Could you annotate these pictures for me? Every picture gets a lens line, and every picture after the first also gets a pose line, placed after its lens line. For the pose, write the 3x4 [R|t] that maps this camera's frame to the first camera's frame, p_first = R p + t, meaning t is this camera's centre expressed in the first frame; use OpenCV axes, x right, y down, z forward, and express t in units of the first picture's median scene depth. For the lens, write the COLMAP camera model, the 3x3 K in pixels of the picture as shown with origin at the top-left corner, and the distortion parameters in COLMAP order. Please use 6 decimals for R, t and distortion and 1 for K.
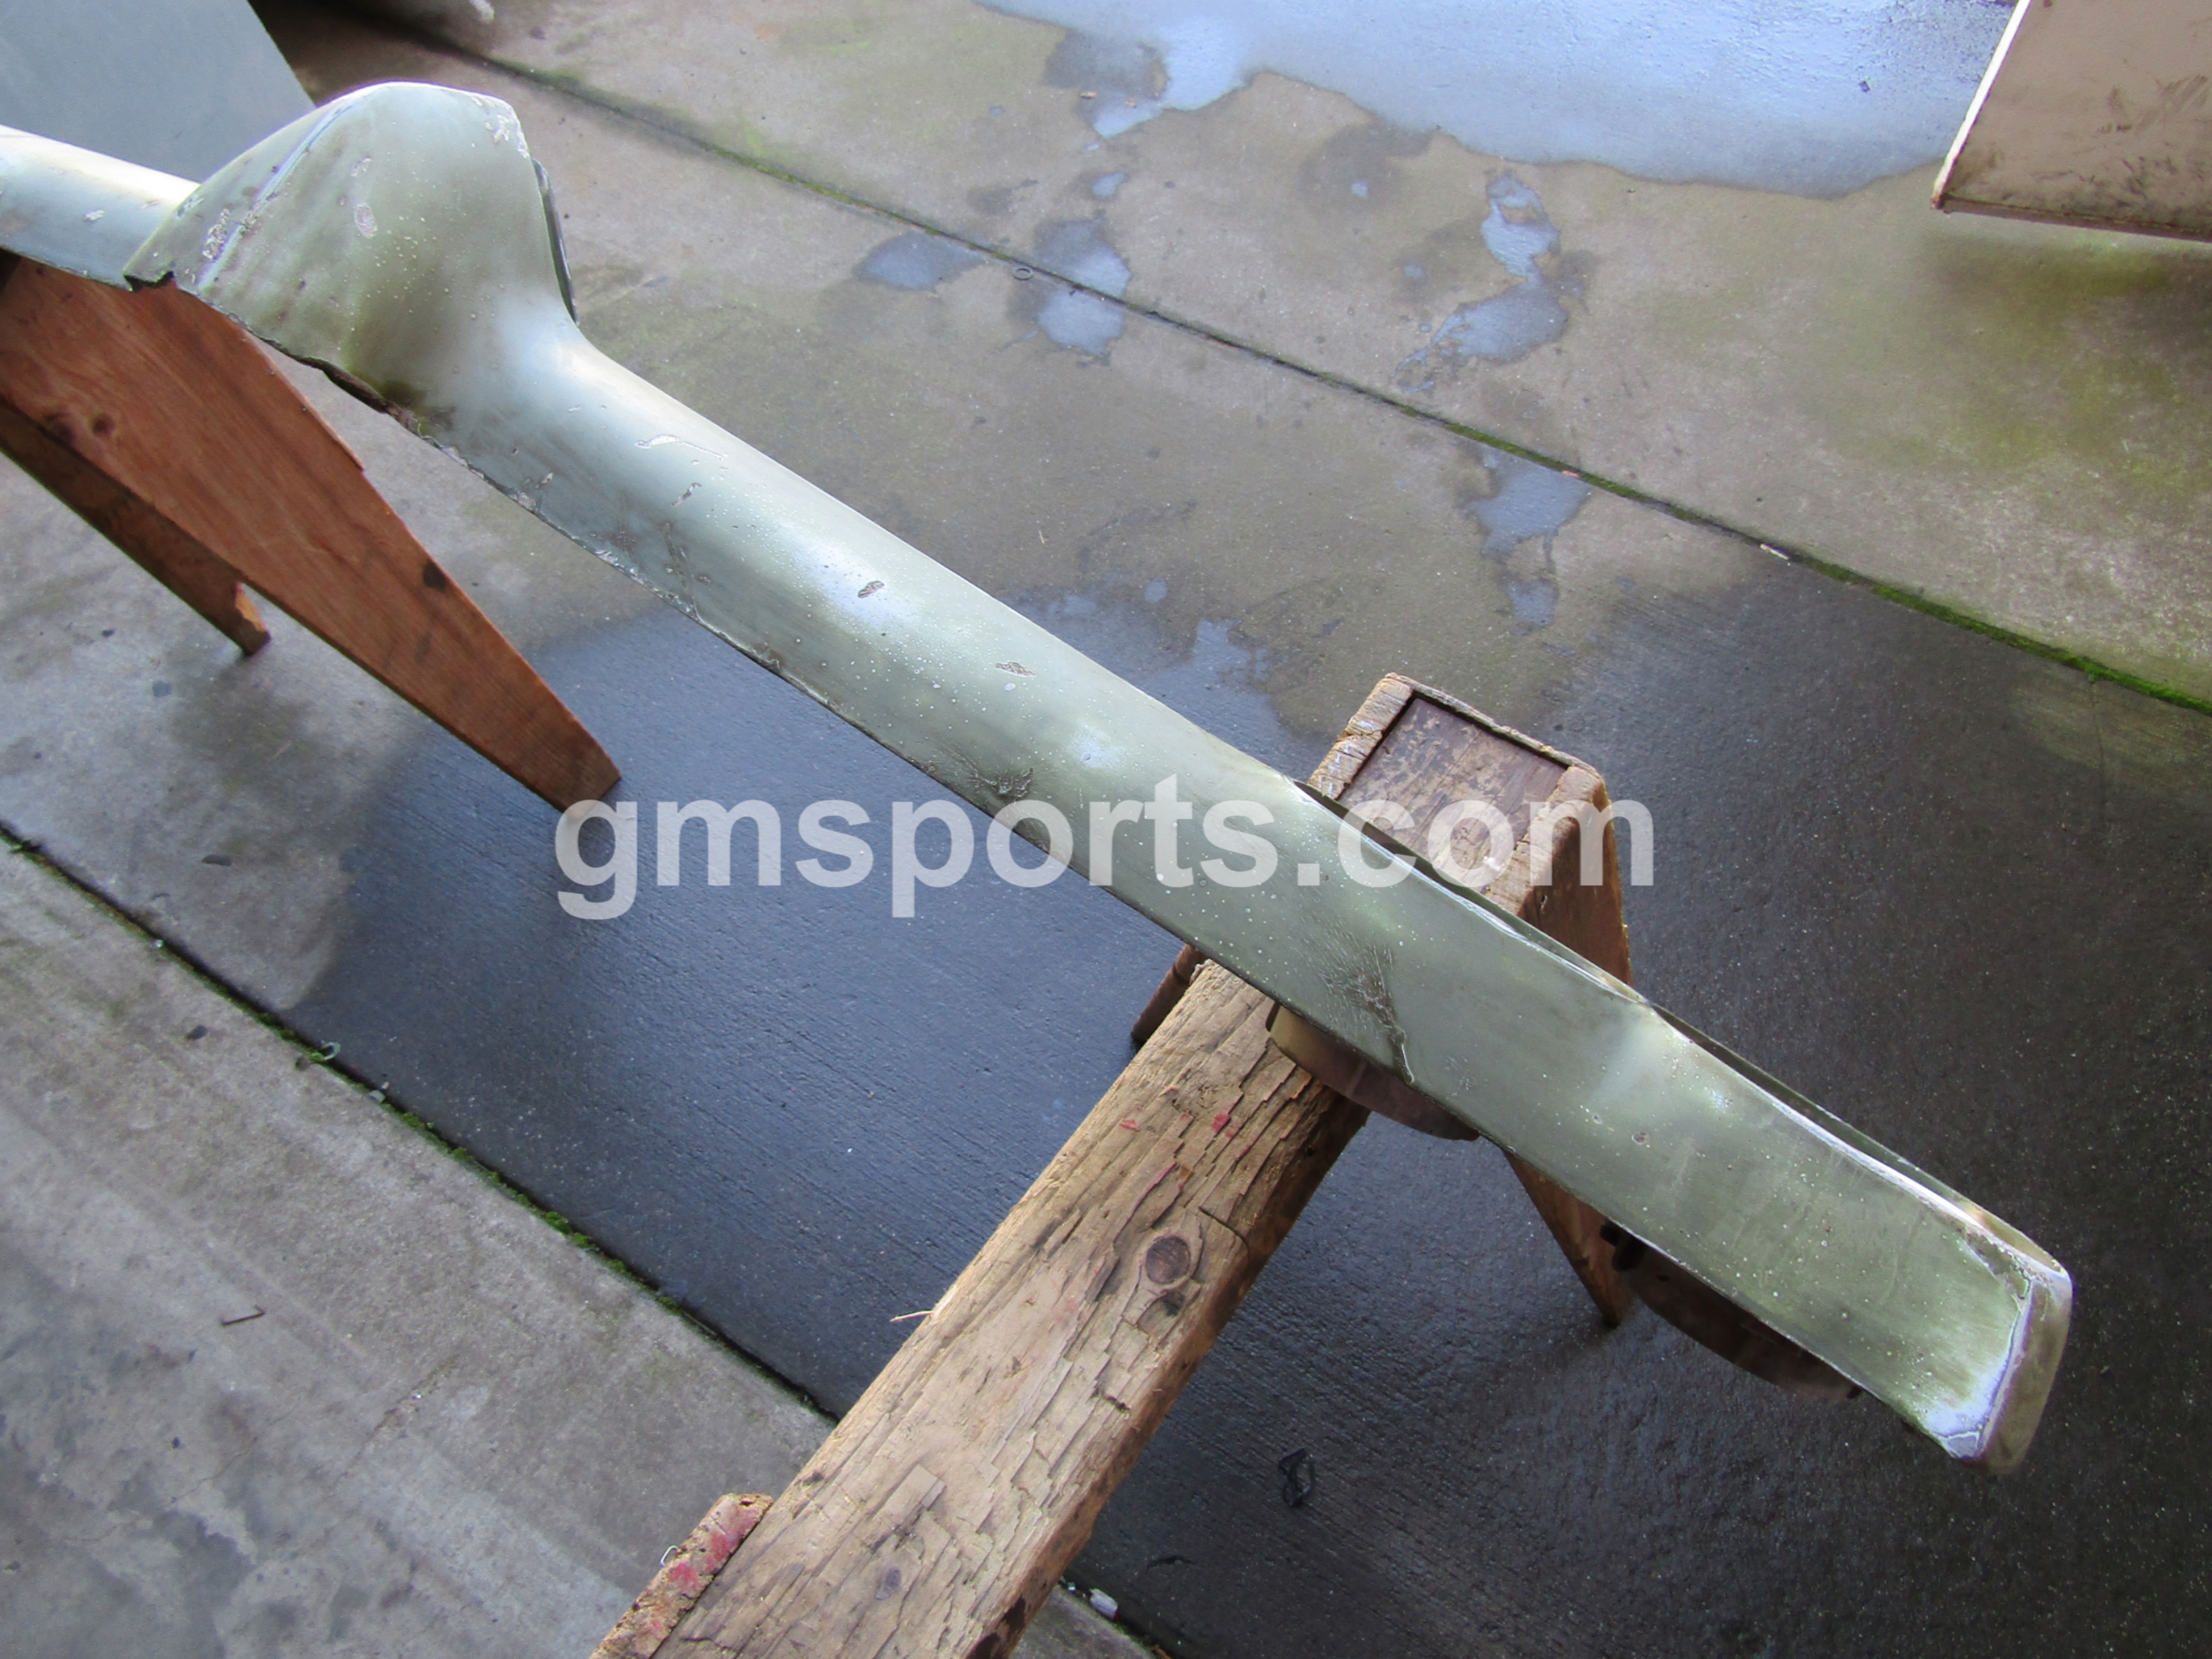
lens RADIAL K [[1583.4, 0, 1099.2], [0, 1583.4, 832.2], [0, 0, 1]] dist [-0.003554, 0.001341]
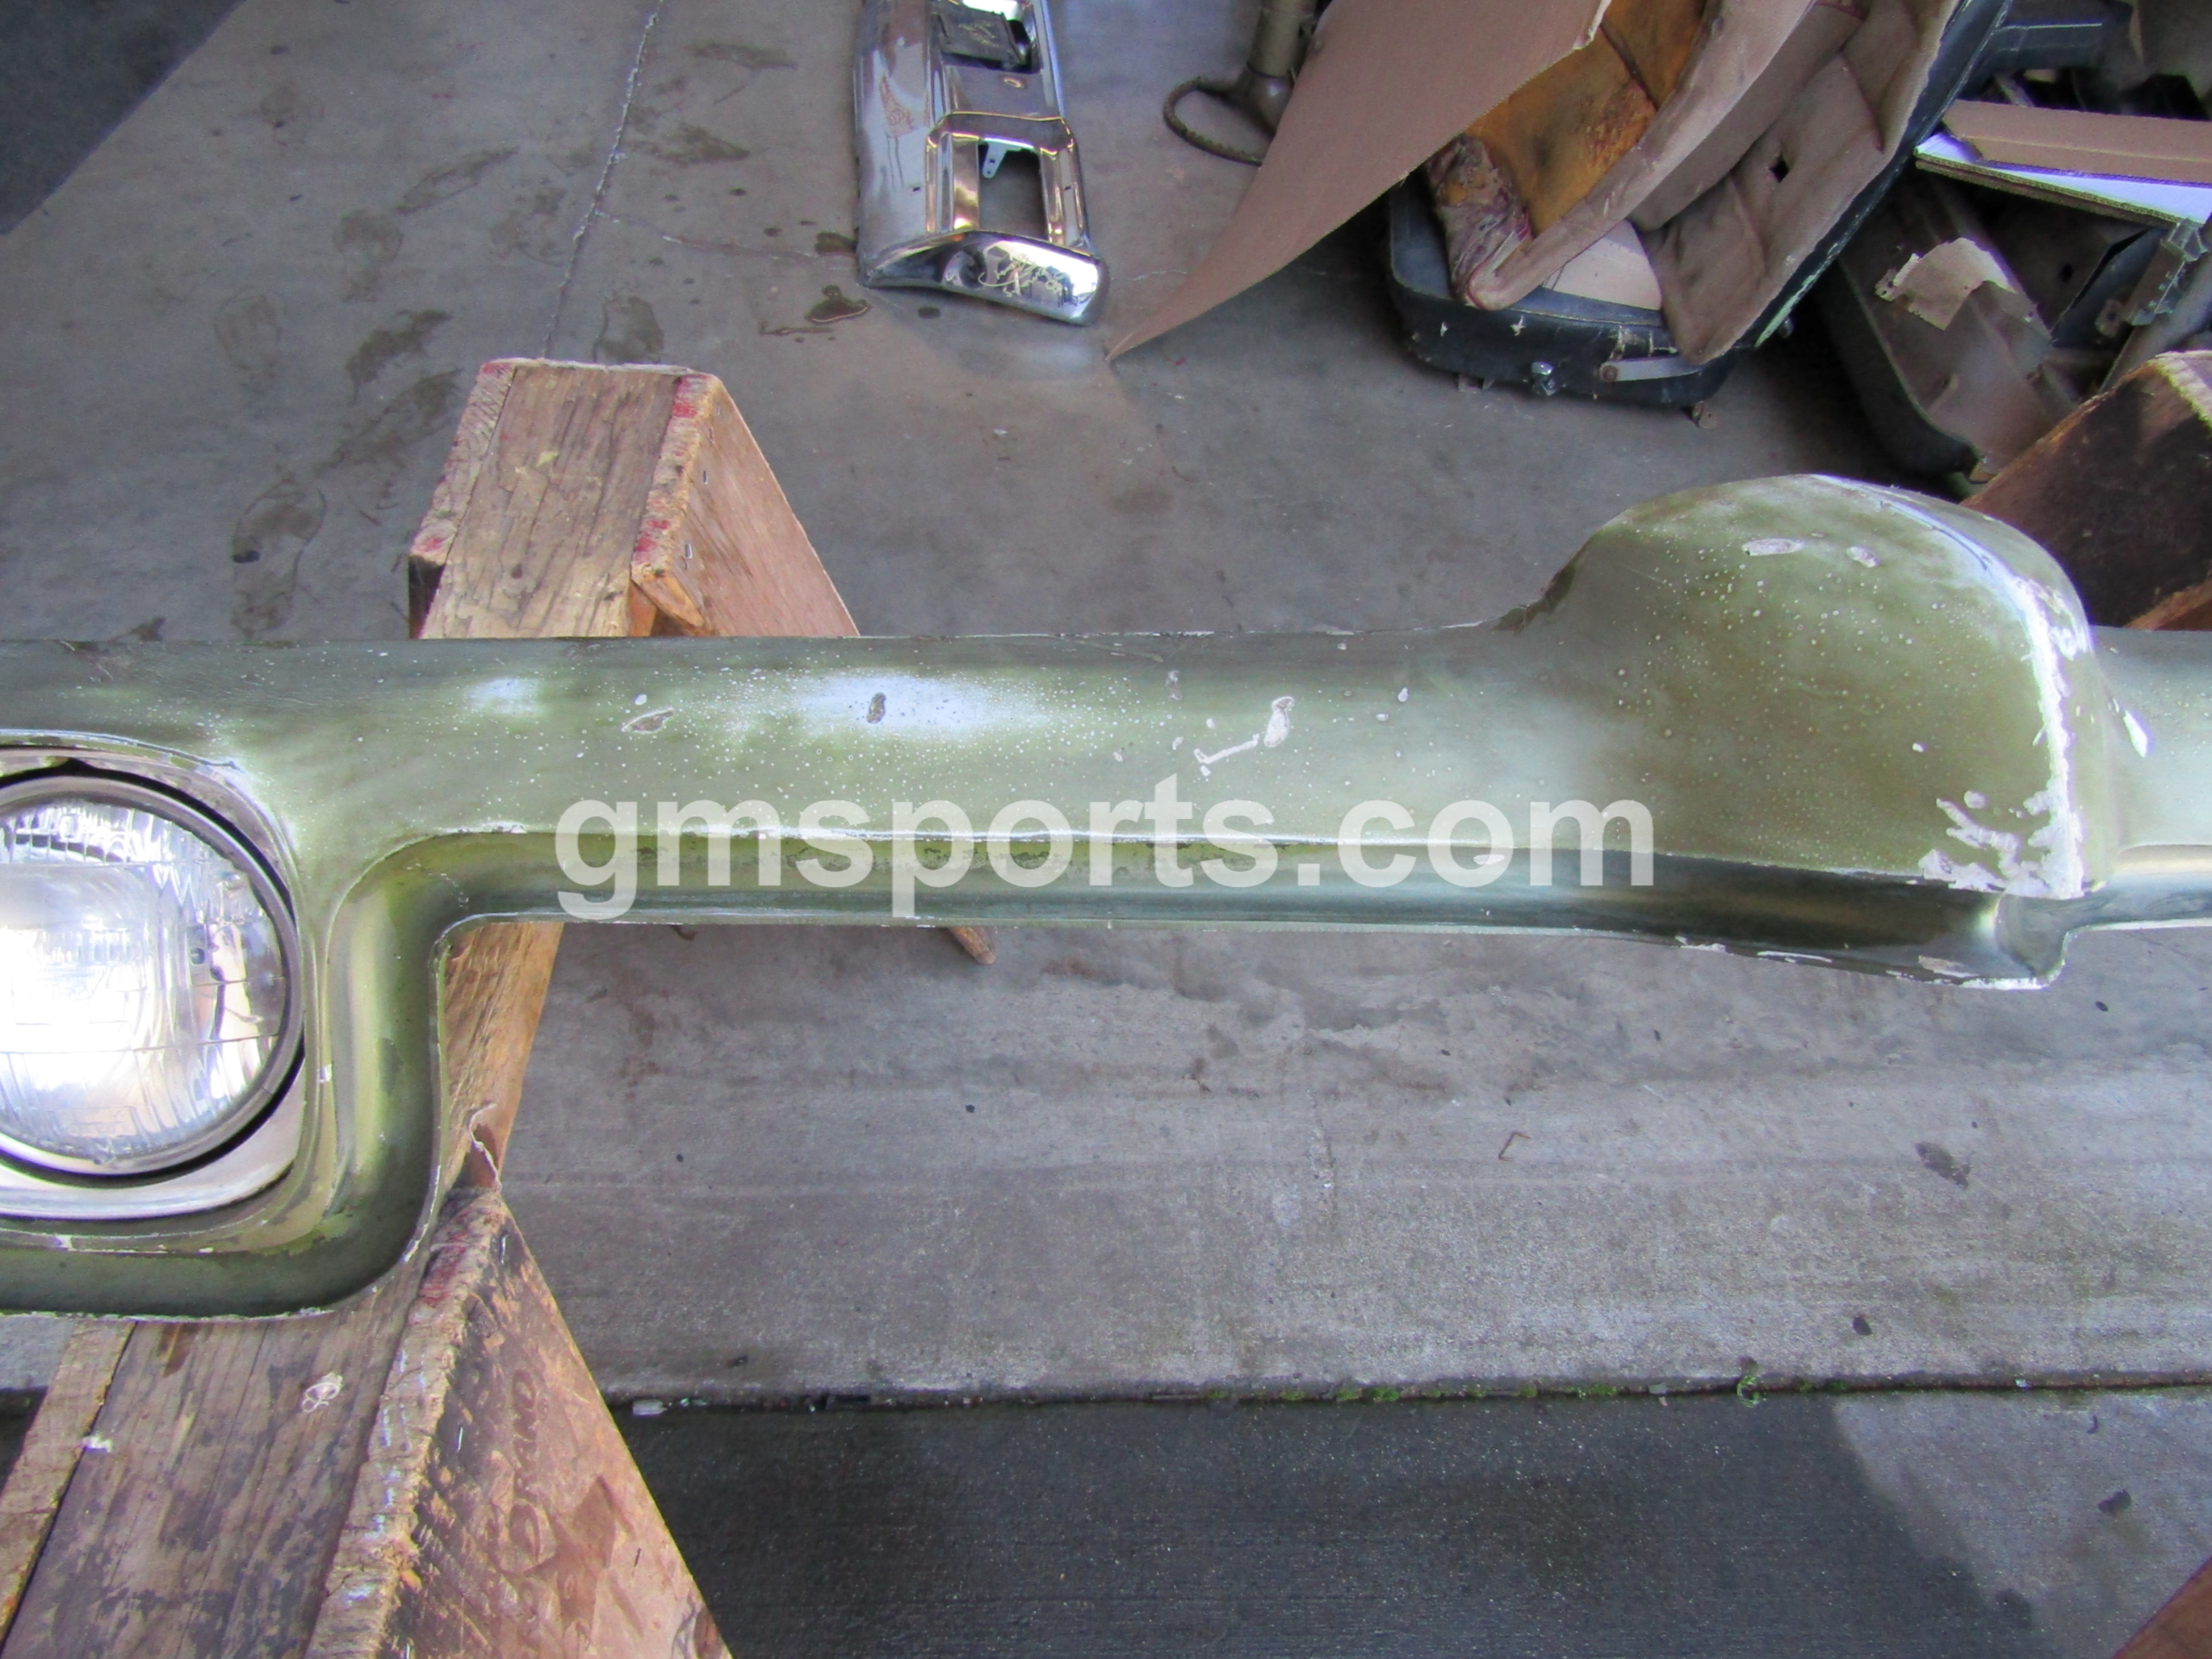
lens RADIAL K [[1582.2, 0, 1113.4], [0, 1582.2, 836.7], [0, 0, 1]] dist [-0.002710, 0.000119]
pose [[-0.810909, 0.381108, -0.444053, 0.057549], [-0.512430, -0.096050, 0.853341, -0.391415], [0.282563, 0.919528, 0.273179, 0.395555]]
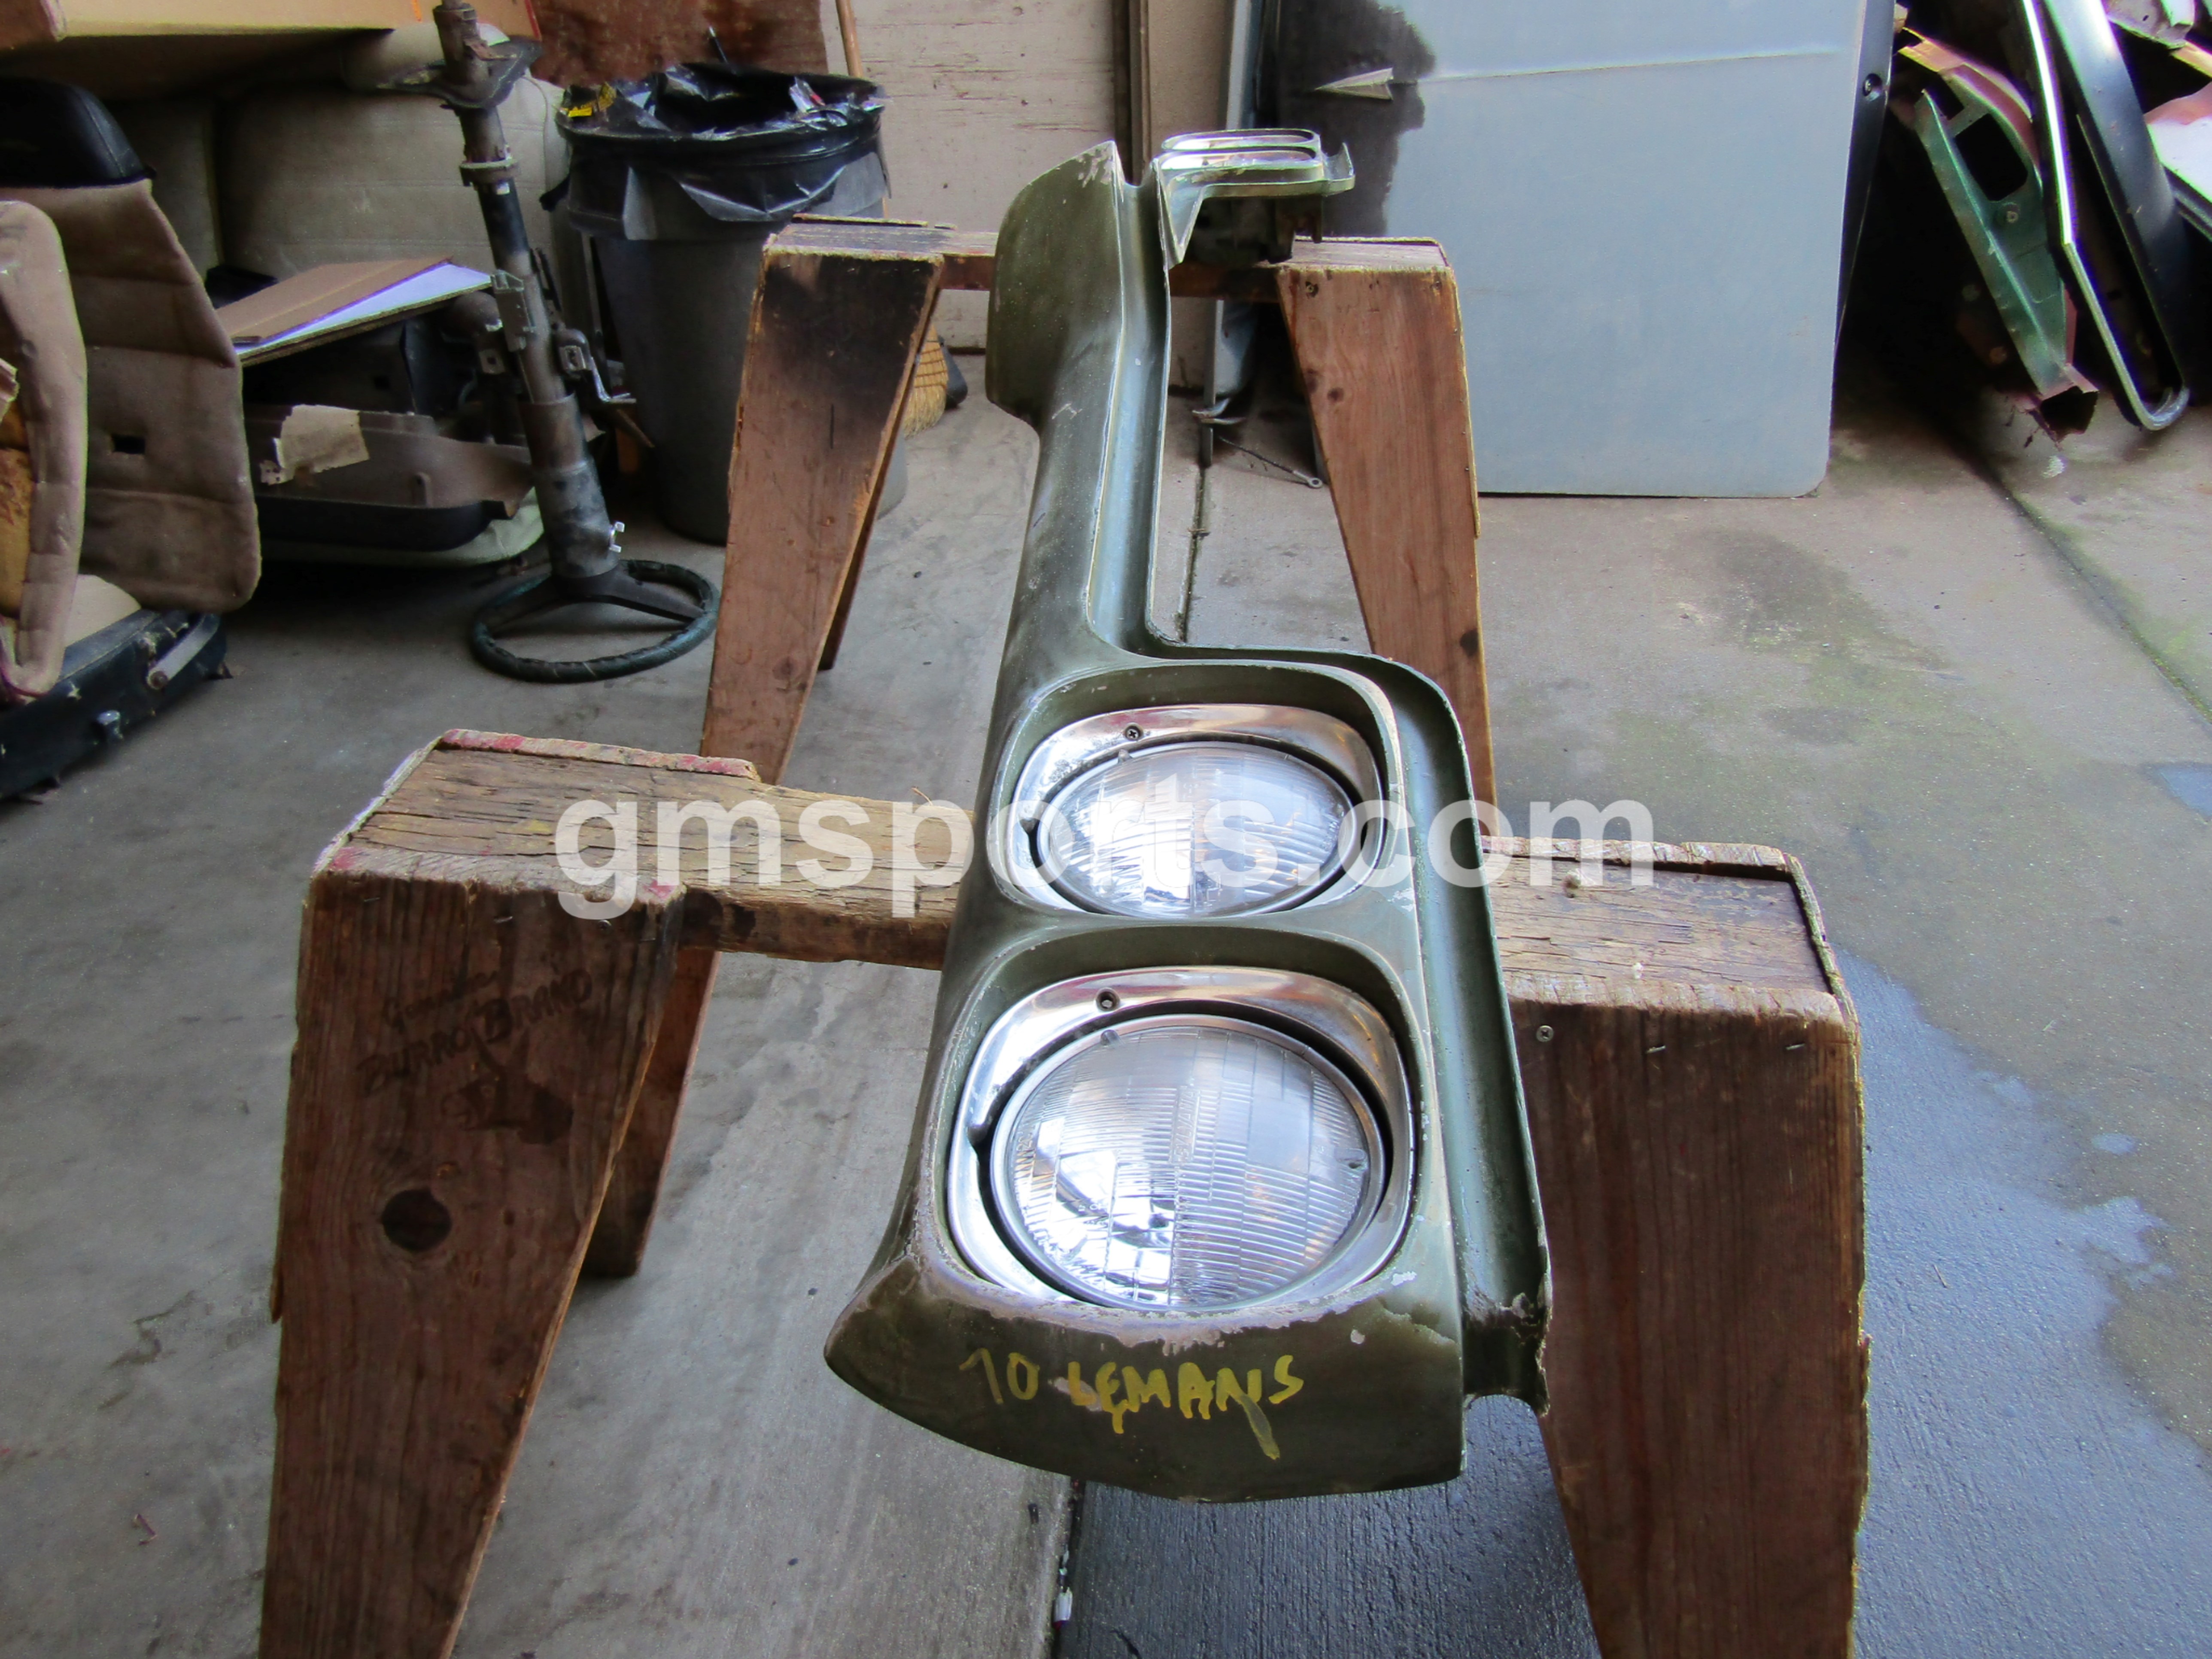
lens RADIAL K [[1565.3, 0, 1104.0], [0, 1565.3, 819.9], [0, 0, 1]] dist [-0.004346, 0.001510]
pose [[0.454094, 0.494639, -0.741034, 0.394764], [-0.698187, 0.714242, 0.048918, 0.068082], [0.553474, 0.495167, 0.669684, 0.116934]]
